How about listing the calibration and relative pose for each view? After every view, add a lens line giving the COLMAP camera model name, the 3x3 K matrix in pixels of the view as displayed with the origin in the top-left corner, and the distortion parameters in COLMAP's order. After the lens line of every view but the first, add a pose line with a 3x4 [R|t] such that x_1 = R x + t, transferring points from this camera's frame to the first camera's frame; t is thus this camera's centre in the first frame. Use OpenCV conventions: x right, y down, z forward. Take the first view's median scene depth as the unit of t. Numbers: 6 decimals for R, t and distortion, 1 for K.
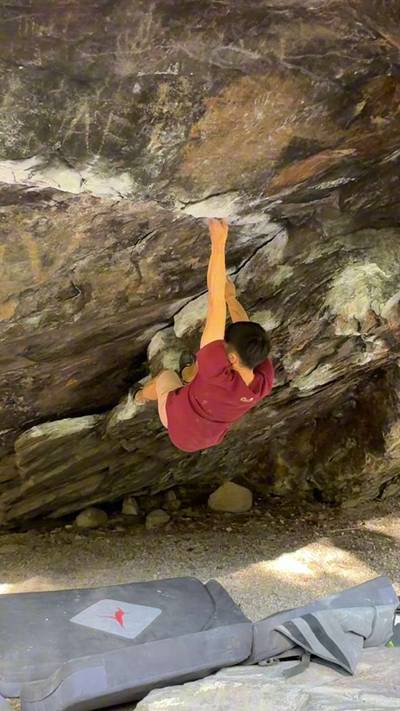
lens RADIAL K [[606.9, 0, 200.0], [0, 606.9, 355.5], [0, 0, 1]] dist [-0.014274, -0.004983]
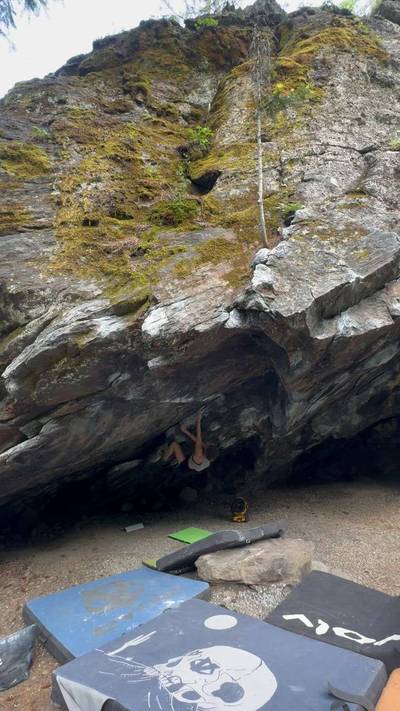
lens RADIAL K [[314.7, 0, 200.0], [0, 314.7, 355.5], [0, 0, 1]] dist [-0.002417, -0.000162]
pose [[0.987448, 0.019453, 0.156743, -0.206961], [0.010190, 0.982472, -0.186131, -0.107911], [-0.157617, 0.185392, 0.969942, -0.476793]]
